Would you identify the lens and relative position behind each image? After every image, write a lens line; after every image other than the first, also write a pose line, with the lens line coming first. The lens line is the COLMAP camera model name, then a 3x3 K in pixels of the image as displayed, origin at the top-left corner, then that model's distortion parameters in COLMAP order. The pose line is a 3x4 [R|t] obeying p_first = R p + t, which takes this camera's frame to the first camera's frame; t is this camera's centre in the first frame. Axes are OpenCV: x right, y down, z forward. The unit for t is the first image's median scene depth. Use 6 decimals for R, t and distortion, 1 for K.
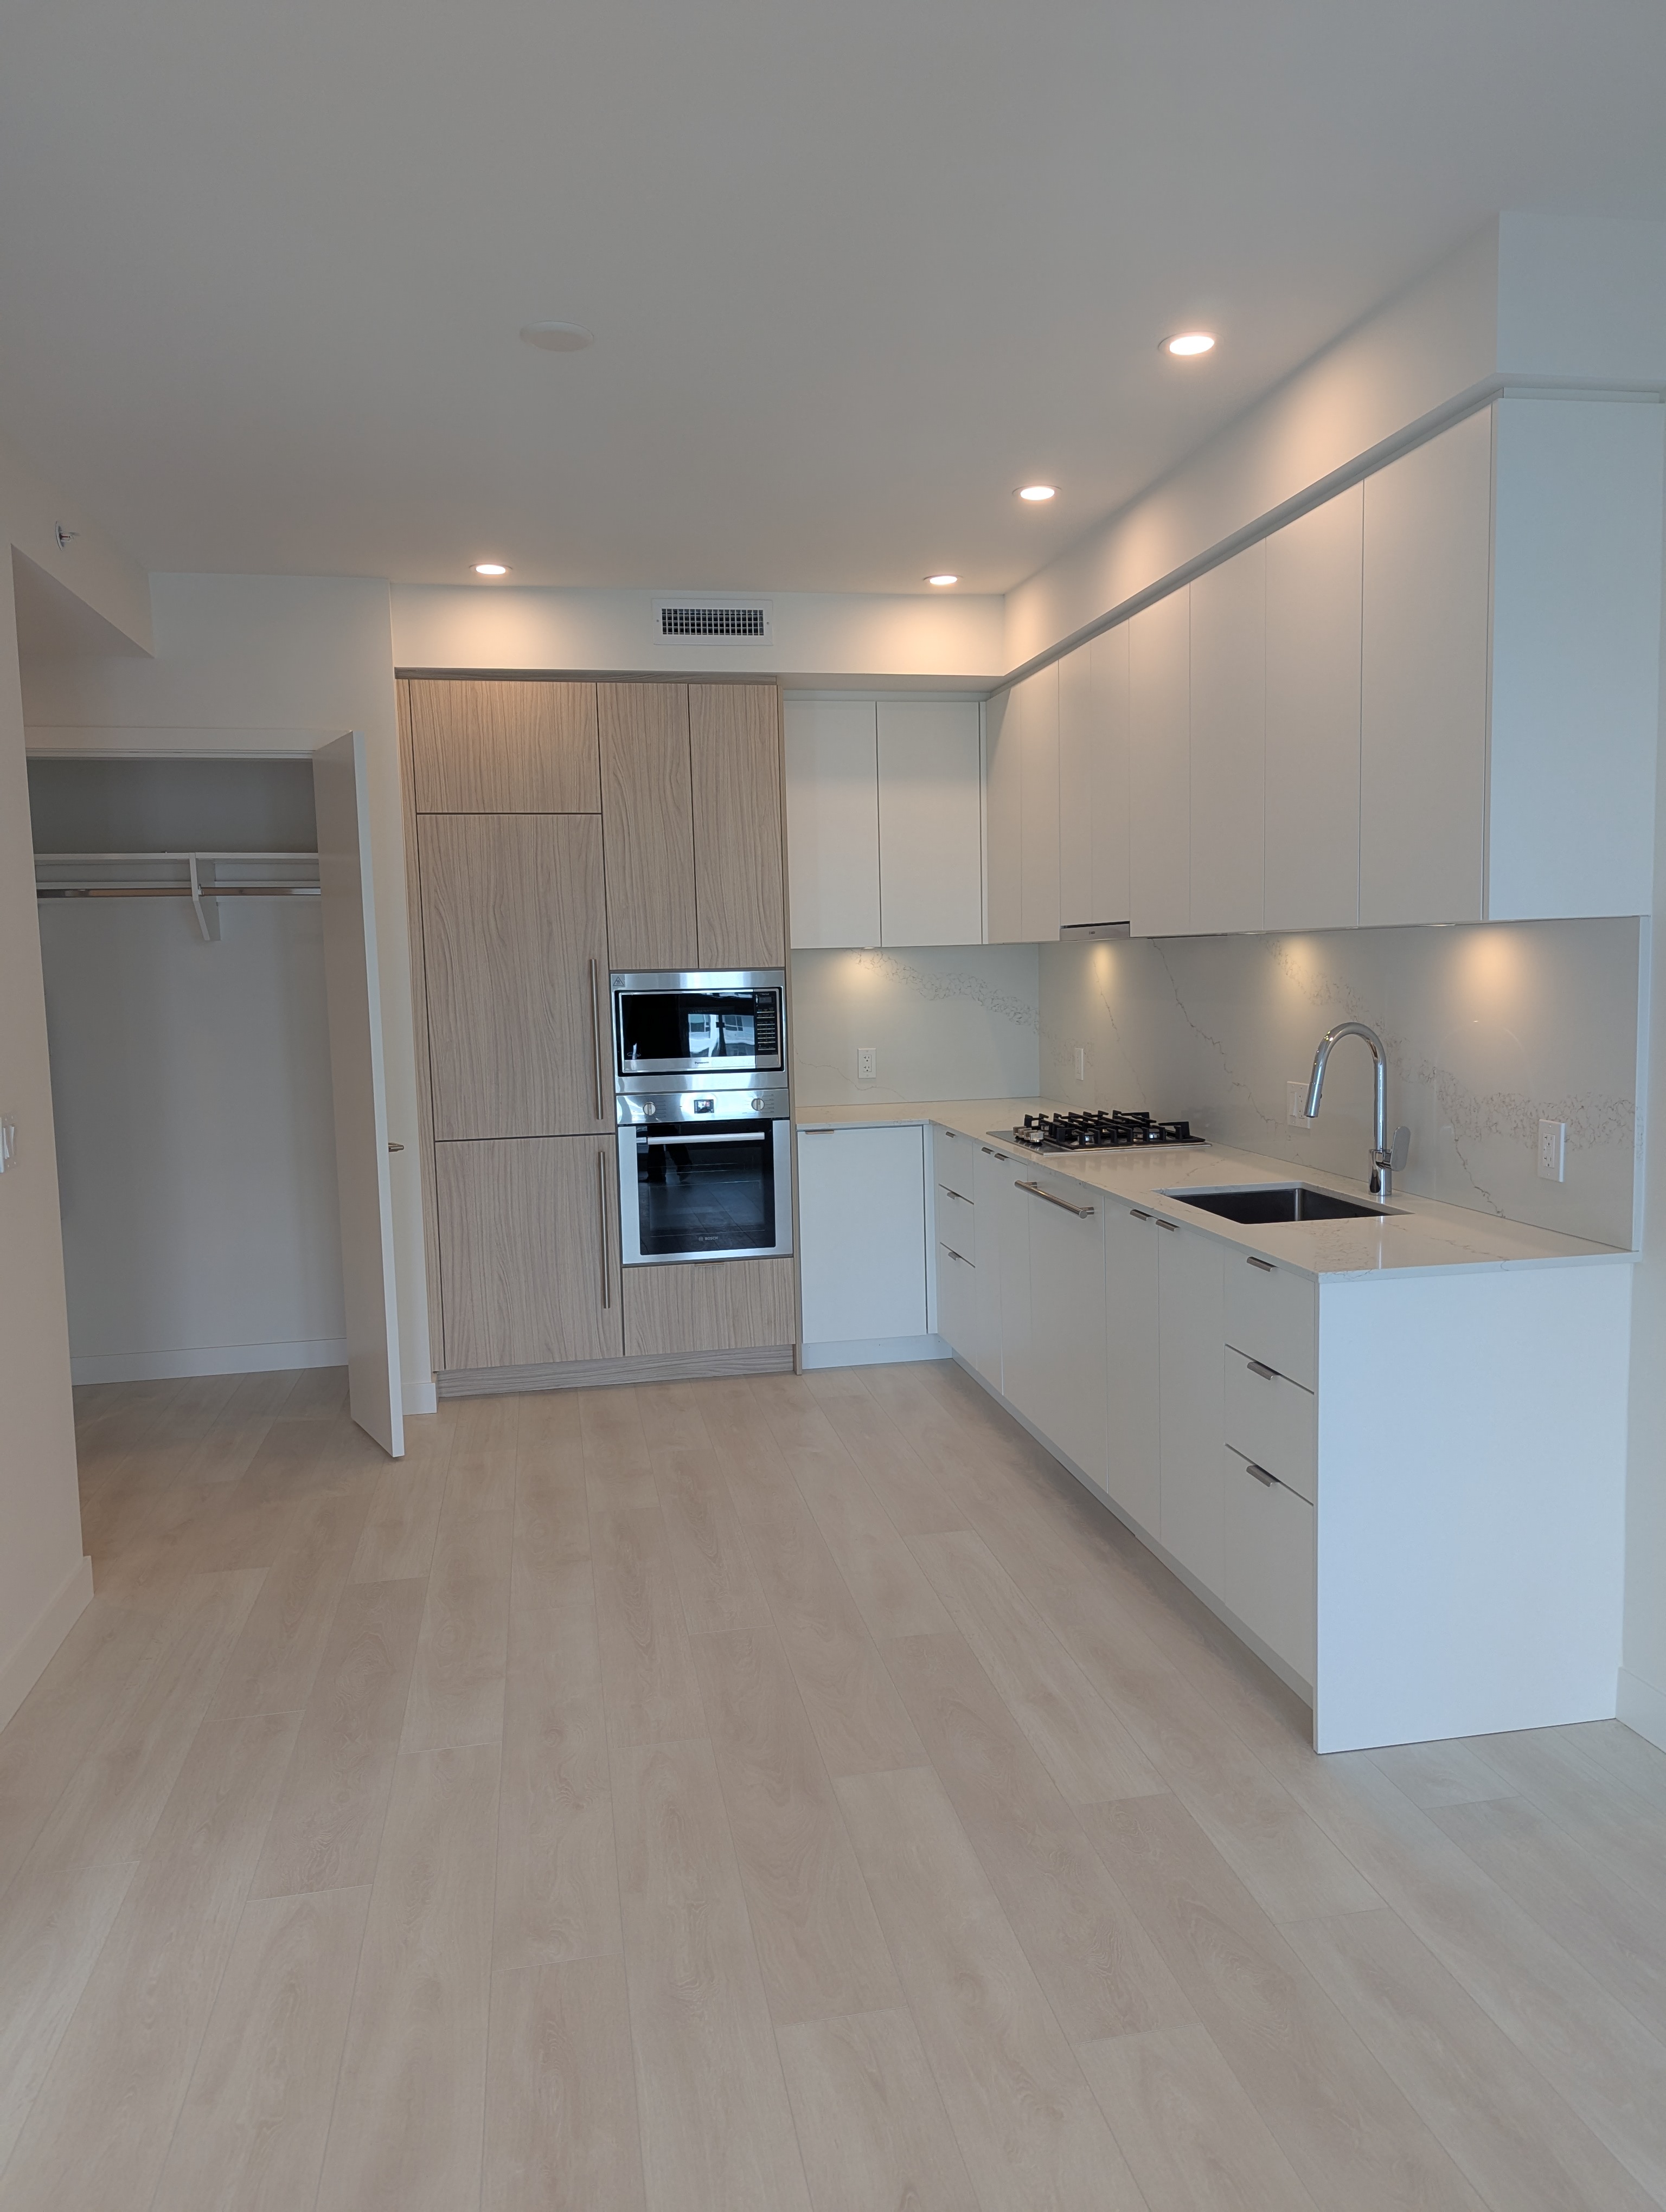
lens RADIAL K [[1538.0, 0, 866.4], [0, 1538.0, 1120.8], [0, 0, 1]] dist [0.061585, -0.058898]
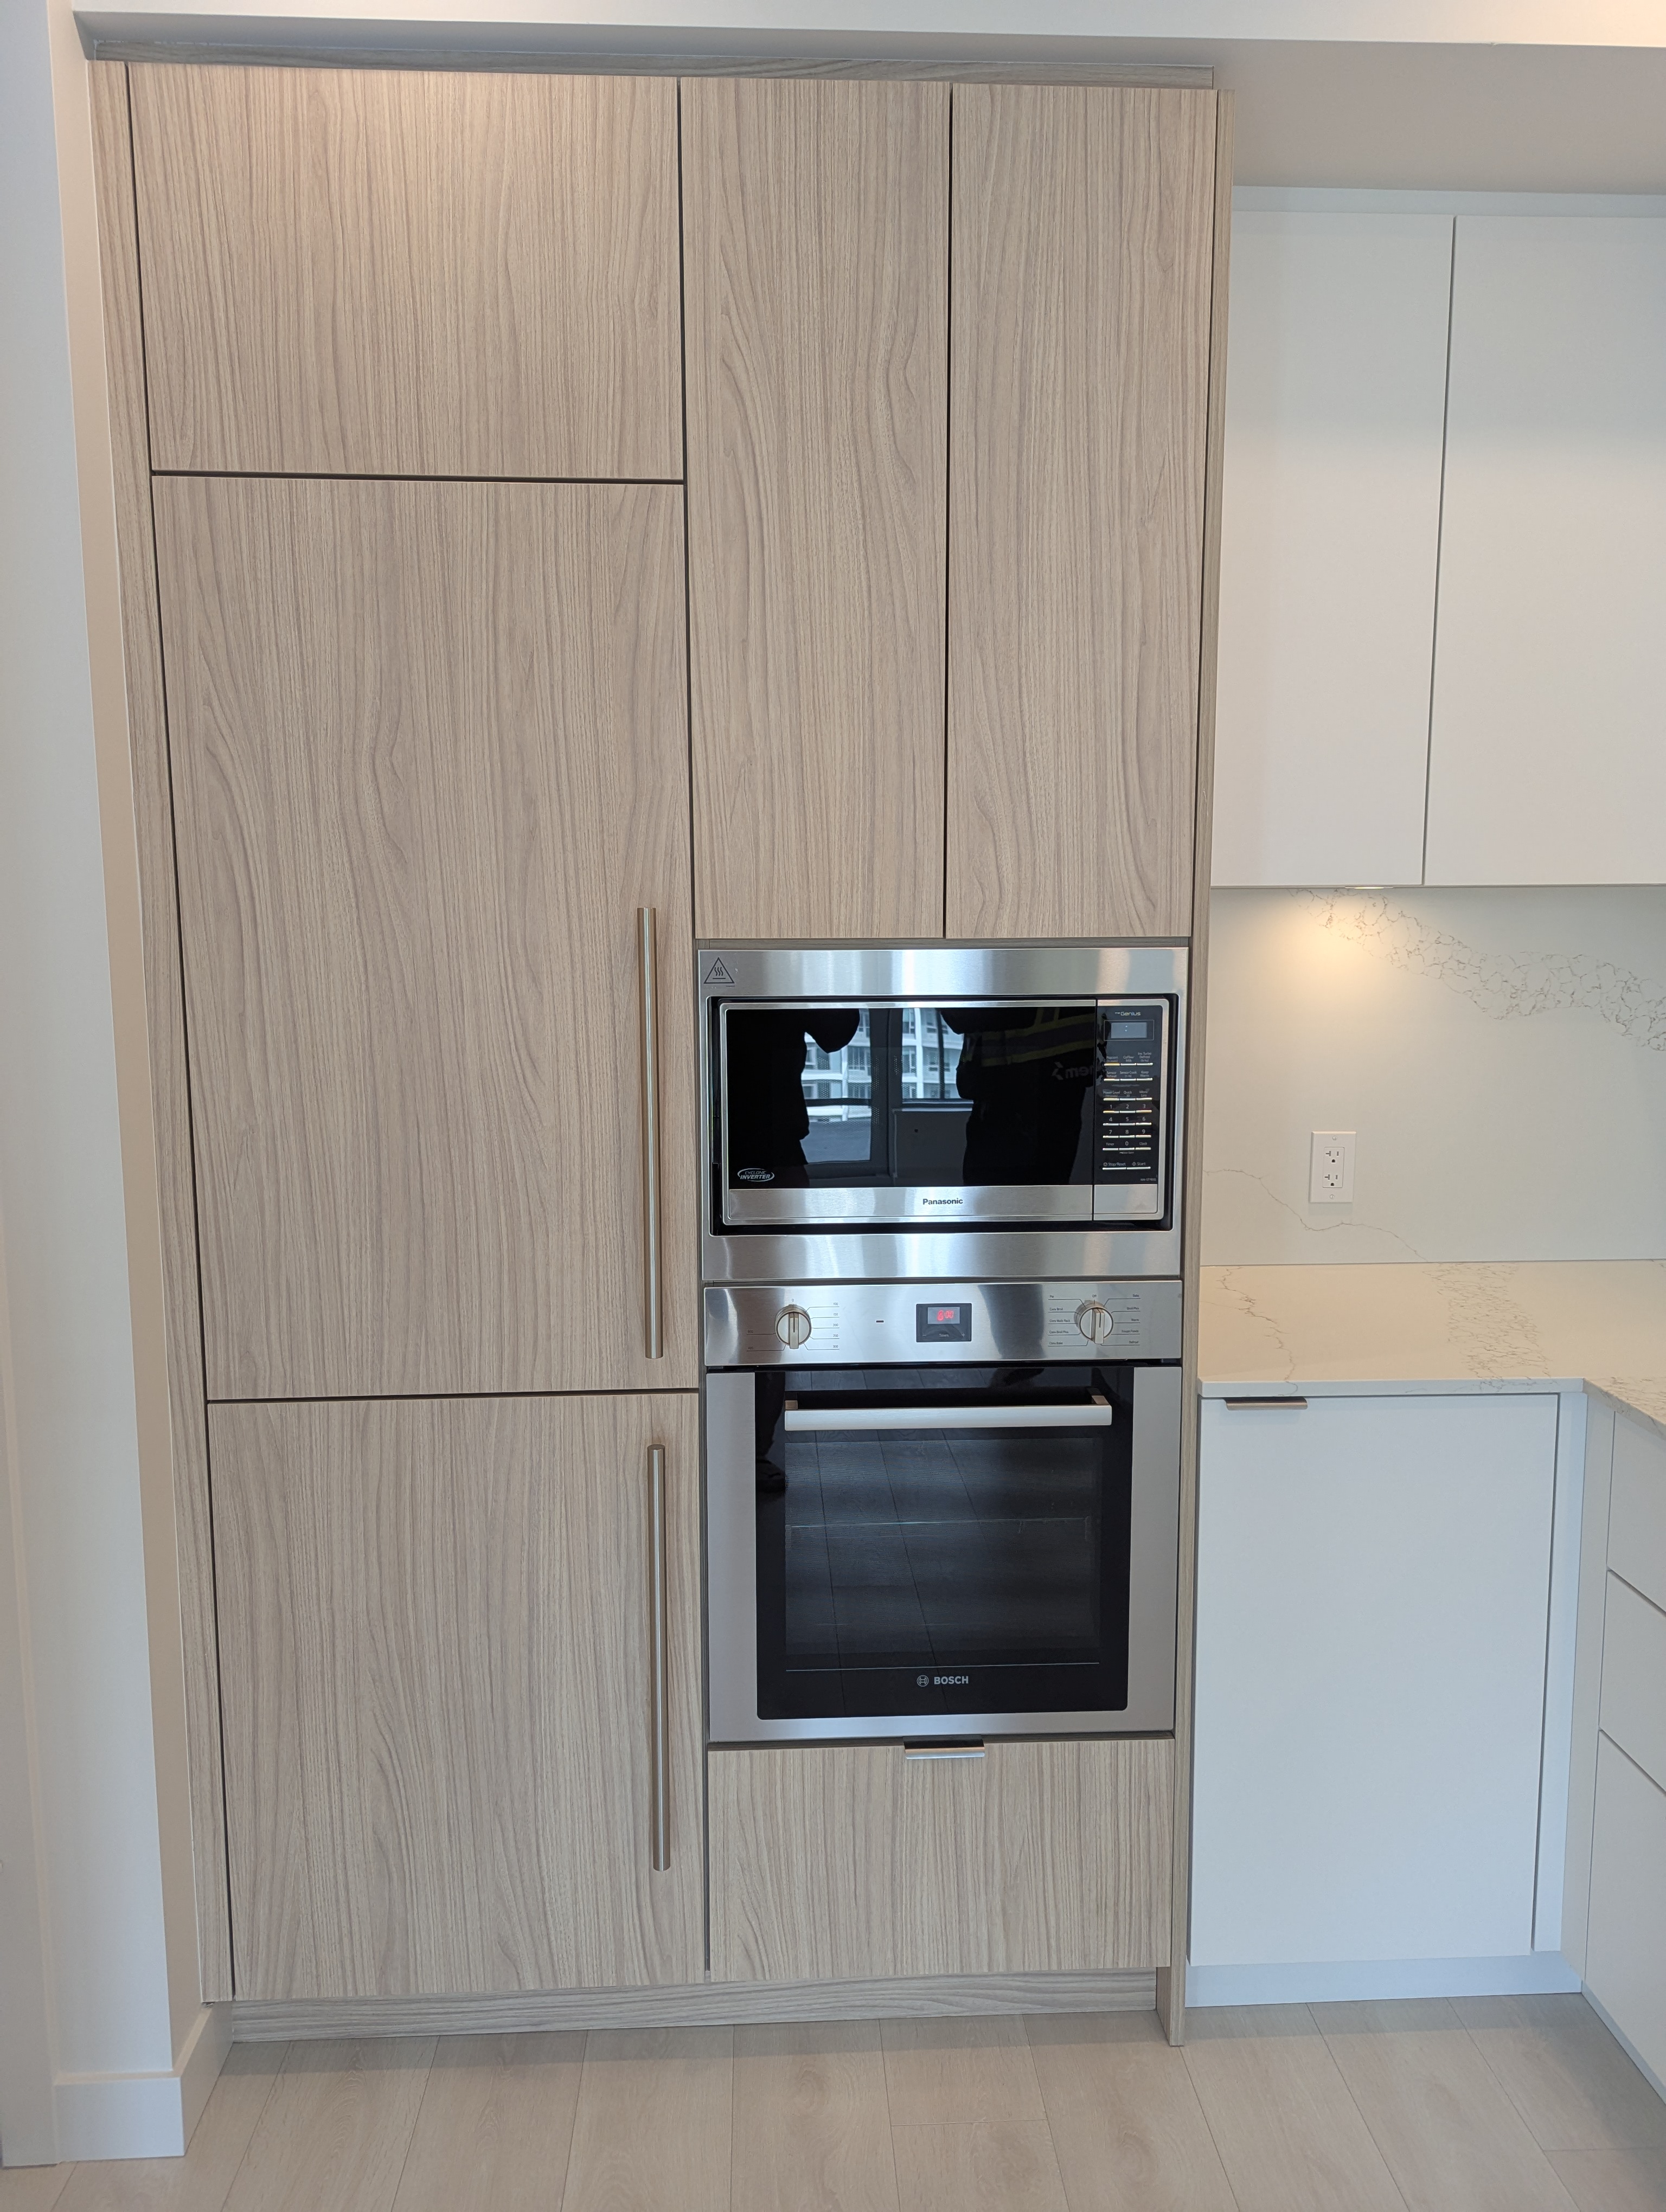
lens RADIAL K [[1538.0, 0, 847.6], [0, 1538.0, 1100.3], [0, 0, 1]] dist [0.061585, -0.058898]
pose [[0.988471, 0.038516, -0.146432, -0.086143], [-0.035300, 0.999076, 0.024497, -0.077031], [0.147240, -0.019046, 0.988917, 0.714015]]
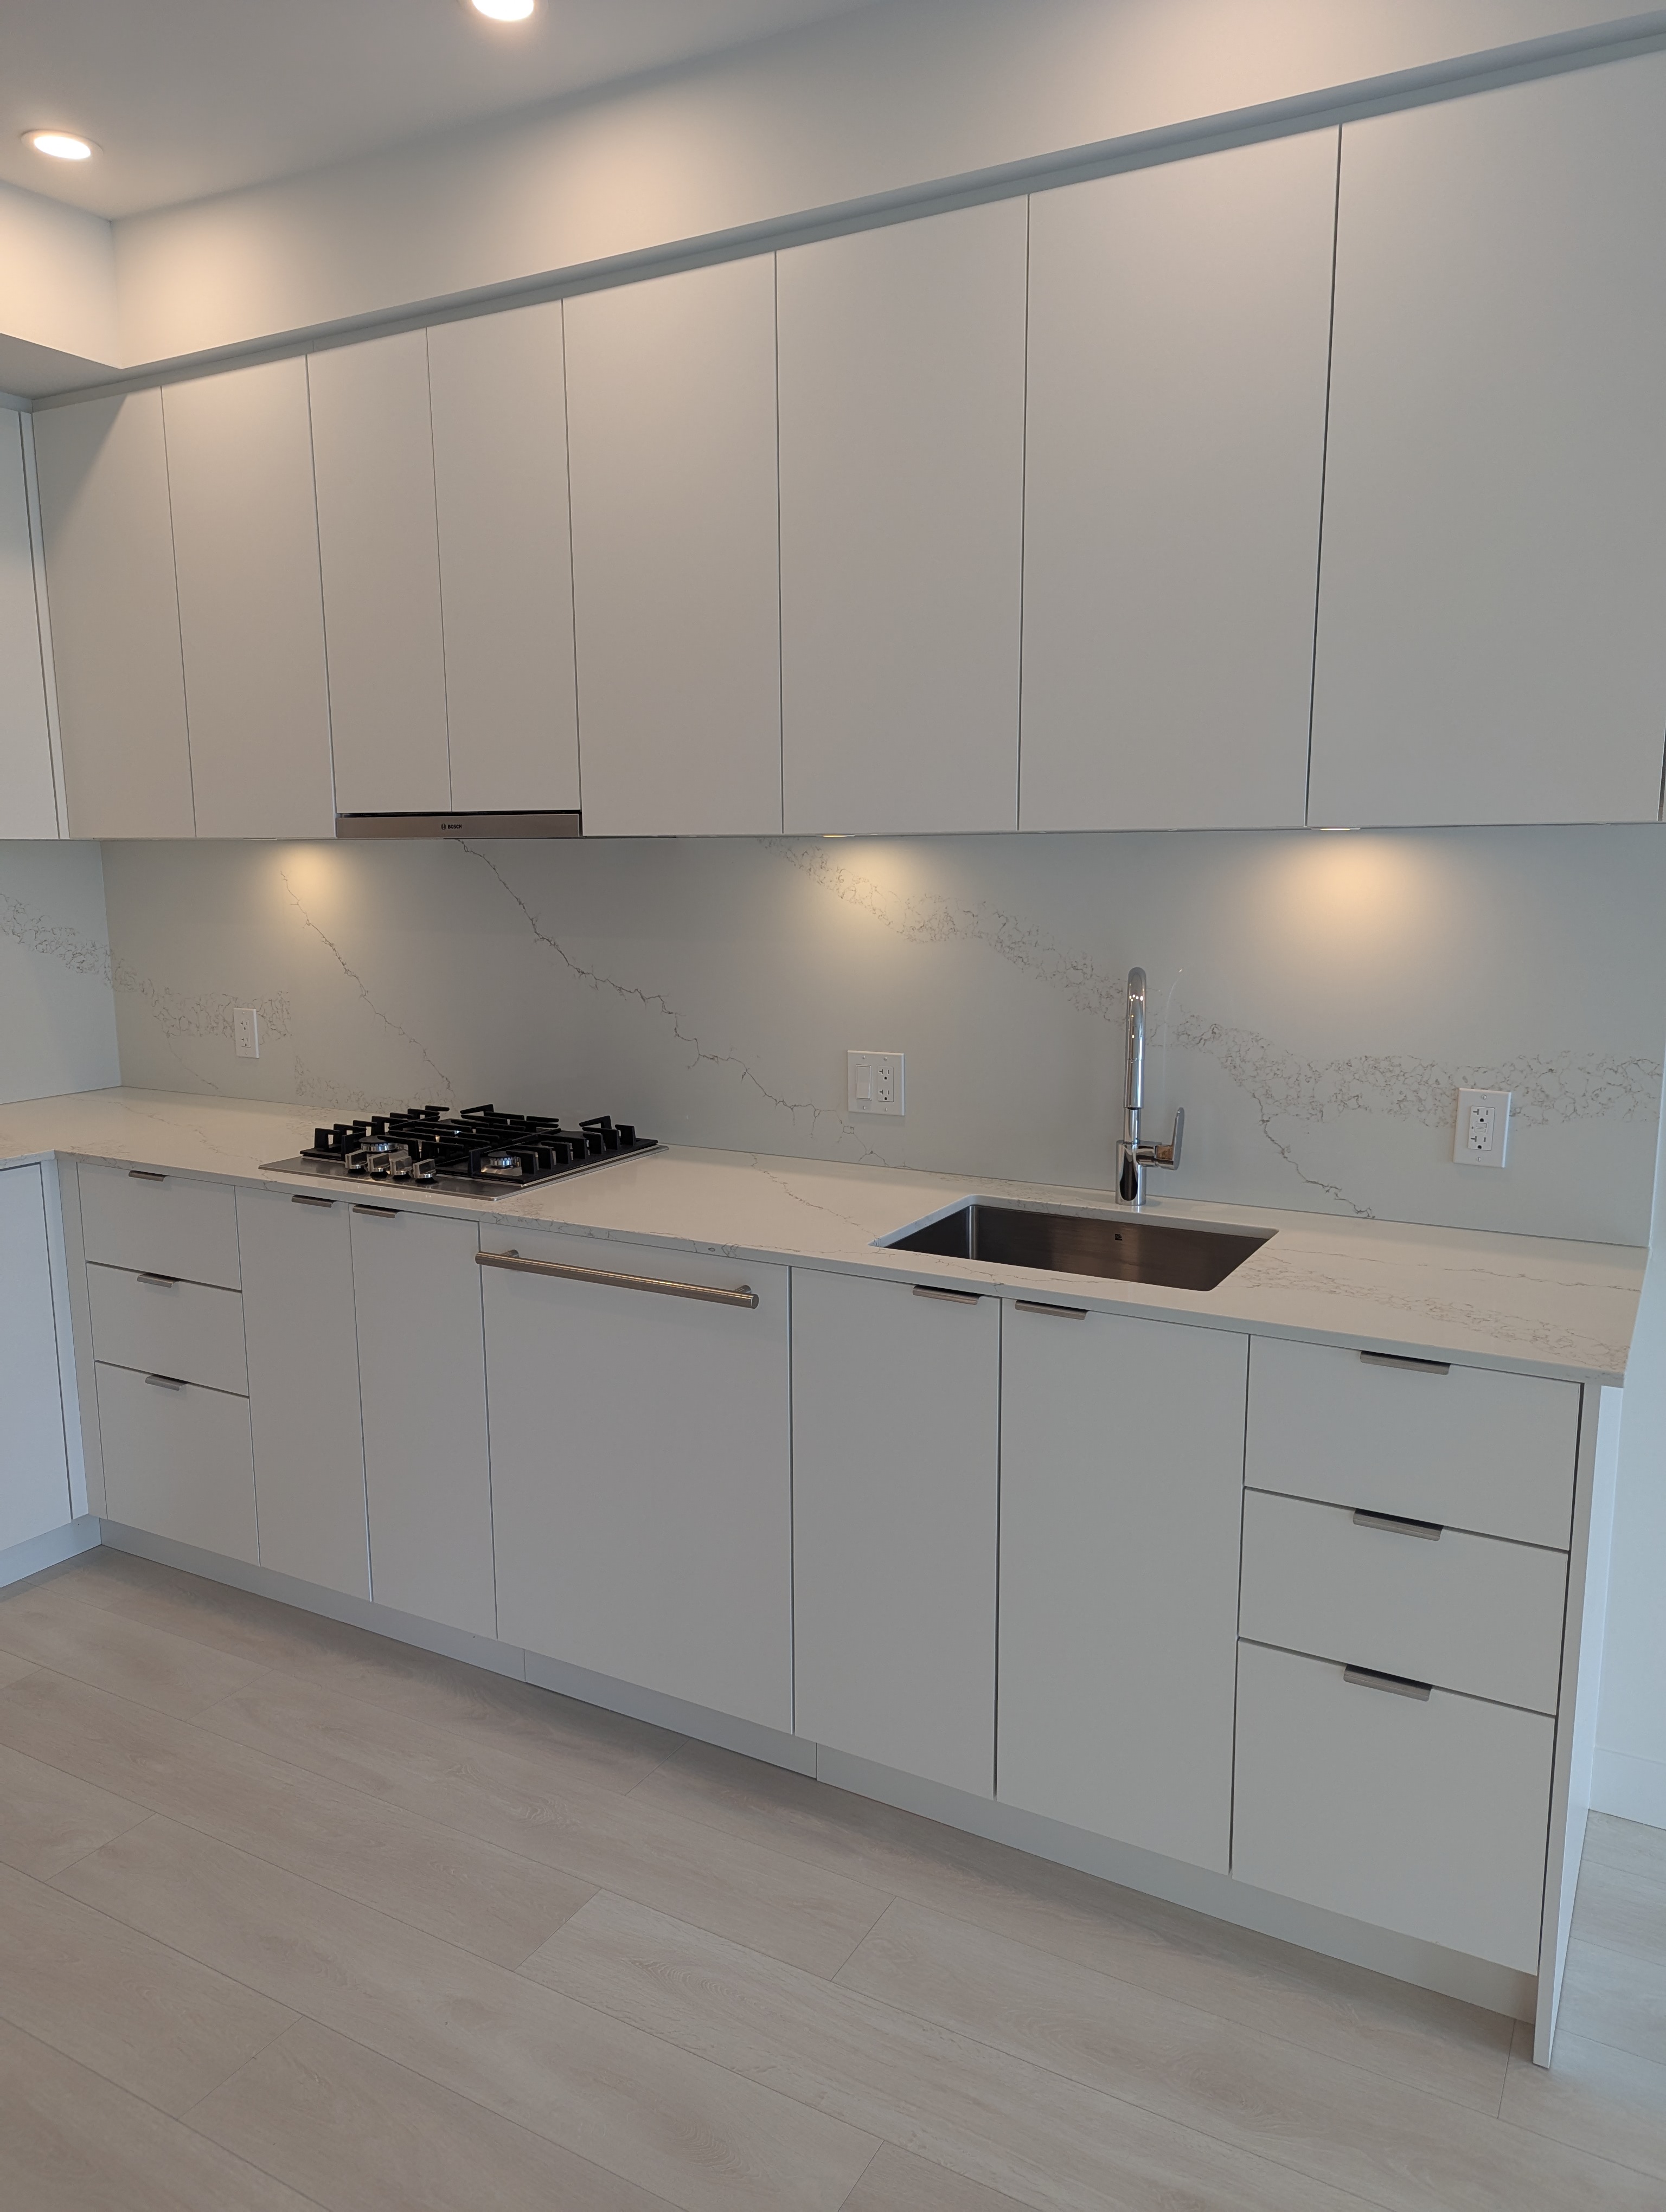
lens RADIAL K [[1538.0, 0, 802.4], [0, 1538.0, 1115.3], [0, 0, 1]] dist [0.061585, -0.058898]
pose [[0.662817, -0.107998, 0.740952, -0.226338], [0.069906, 0.994147, 0.082368, -0.047622], [-0.745511, -0.002798, 0.666487, 0.474045]]
